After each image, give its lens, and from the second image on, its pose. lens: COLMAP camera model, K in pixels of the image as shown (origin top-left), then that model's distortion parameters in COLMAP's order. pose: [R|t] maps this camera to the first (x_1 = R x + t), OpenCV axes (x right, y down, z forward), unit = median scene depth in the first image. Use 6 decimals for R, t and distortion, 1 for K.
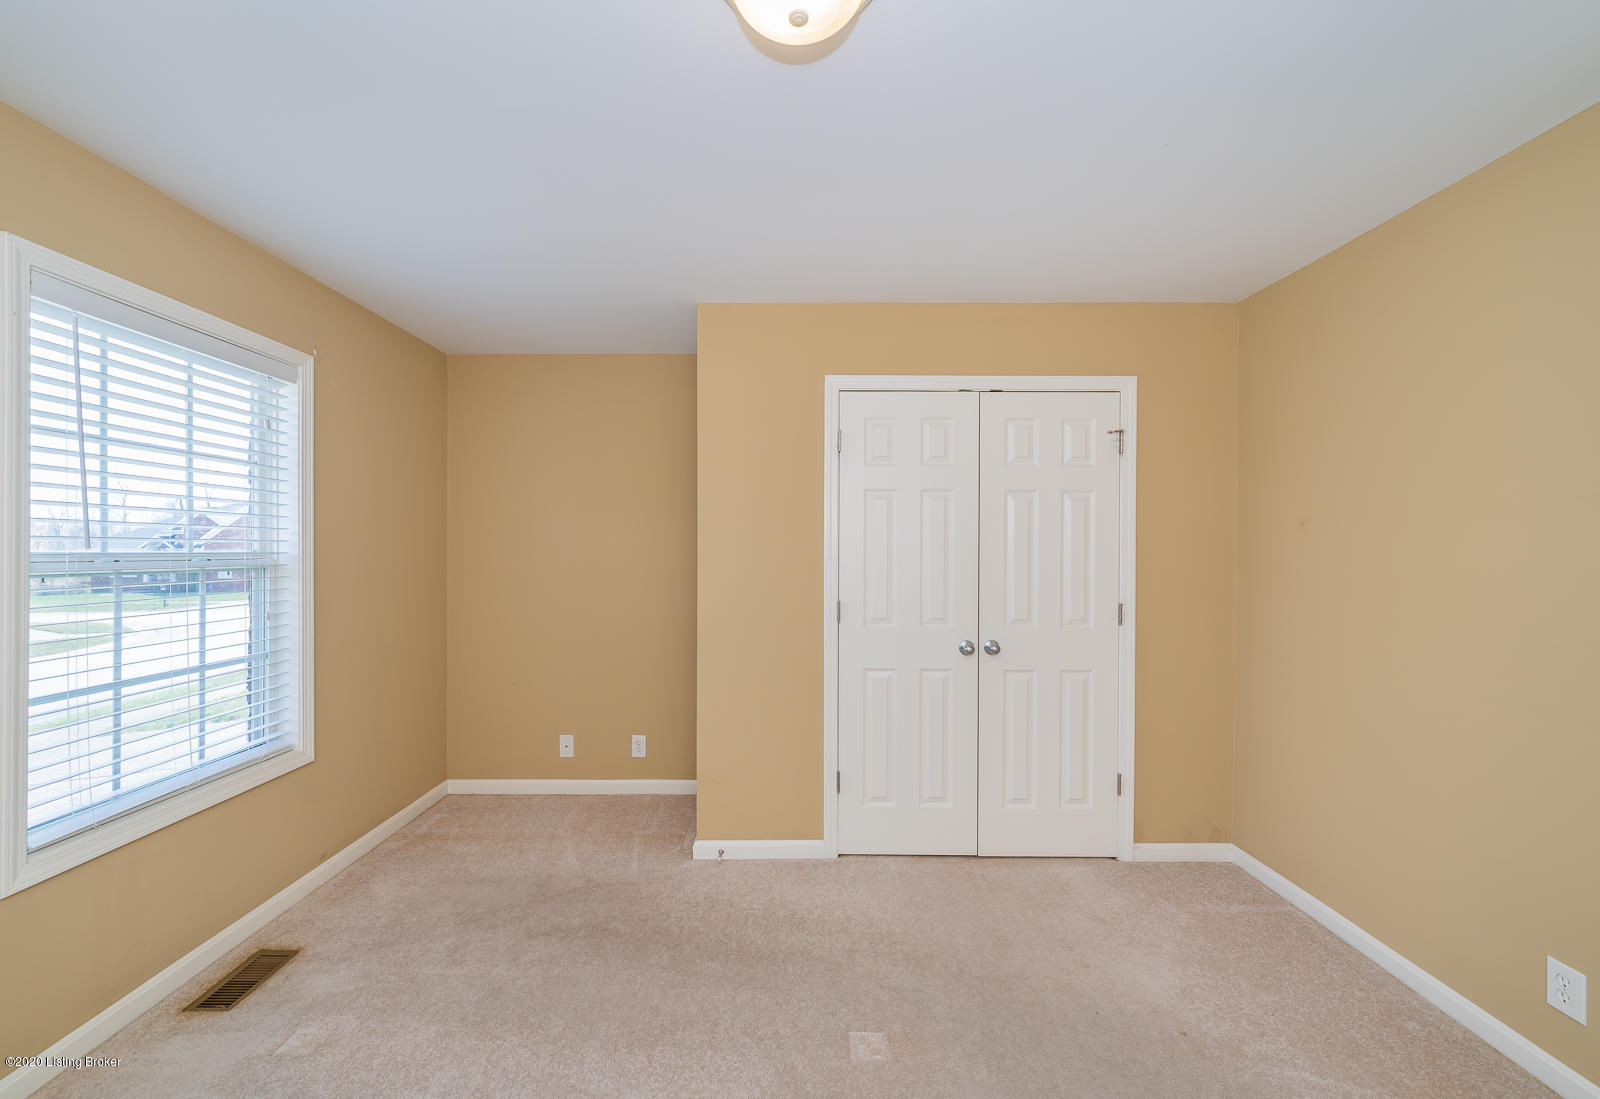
lens RADIAL K [[637.0, 0, 800.0], [0, 637.0, 549.5], [0, 0, 1]] dist [-0.003116, -0.000264]
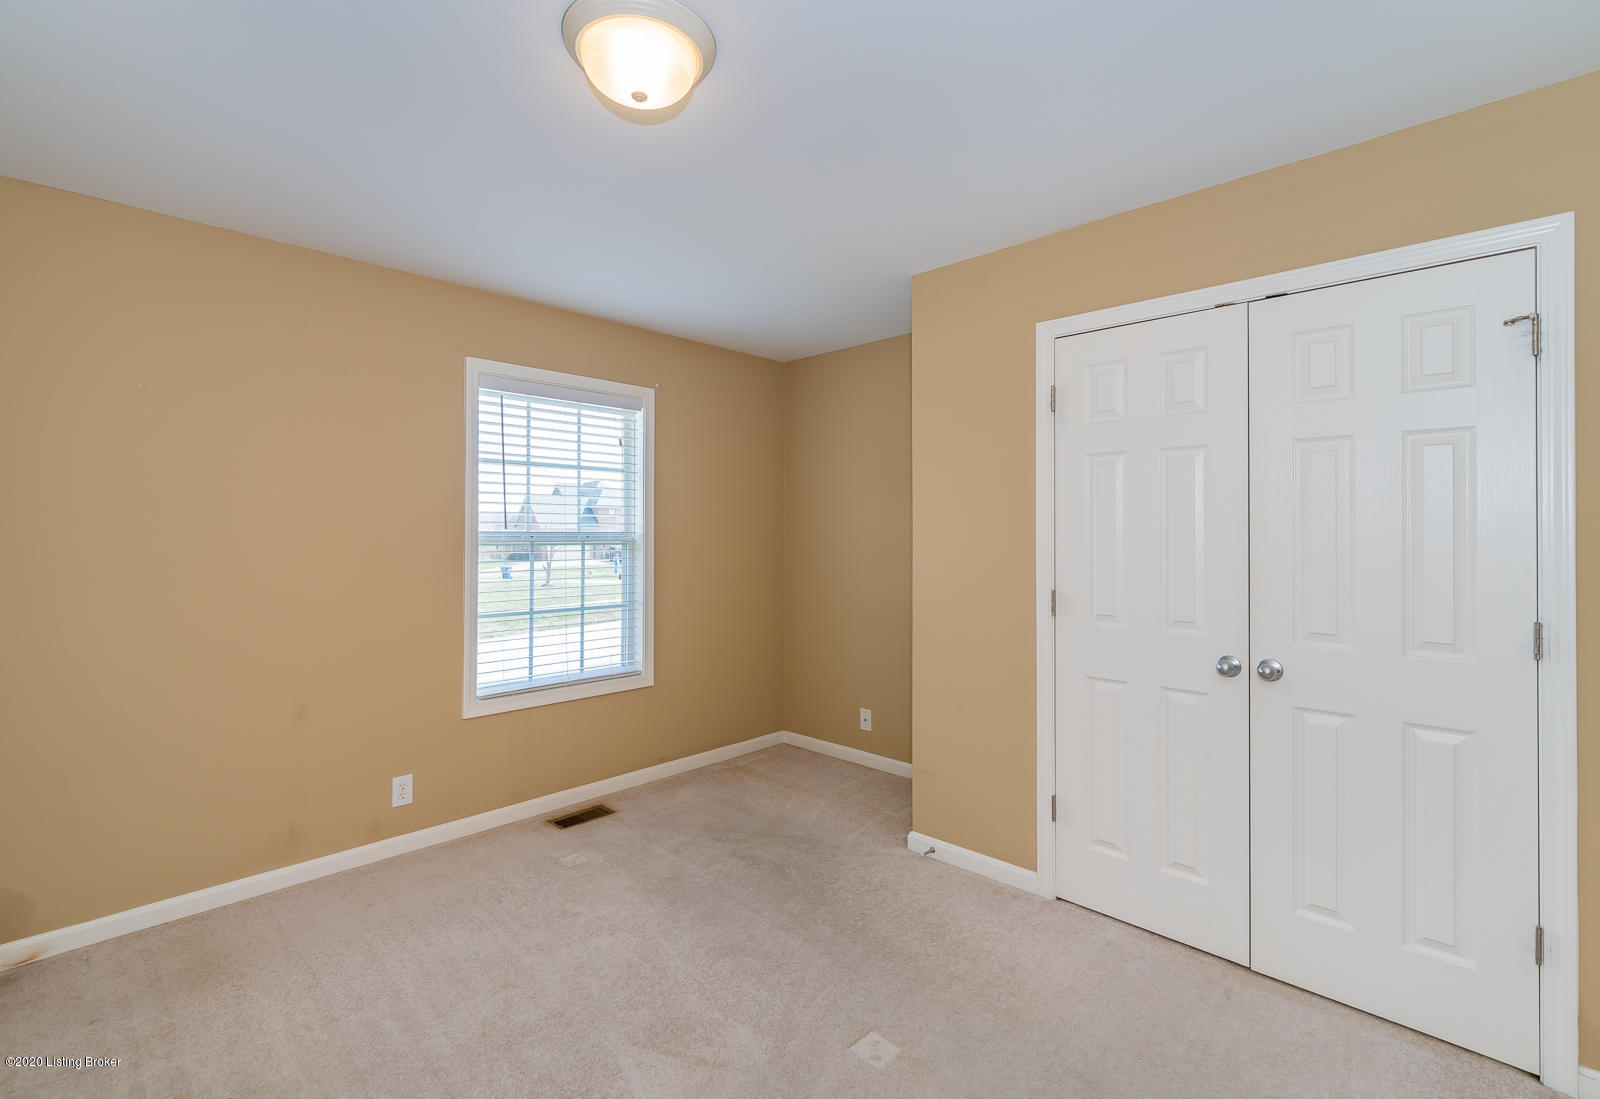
lens RADIAL K [[724.5, 0, 794.9], [0, 724.5, 526.6], [0, 0, 1]] dist [0.000478, -0.000586]
pose [[0.718602, -0.007111, -0.695385, 0.531826], [-0.001059, 0.999935, -0.011320, 0.009622], [0.695420, 0.008871, 0.718548, 0.092271]]
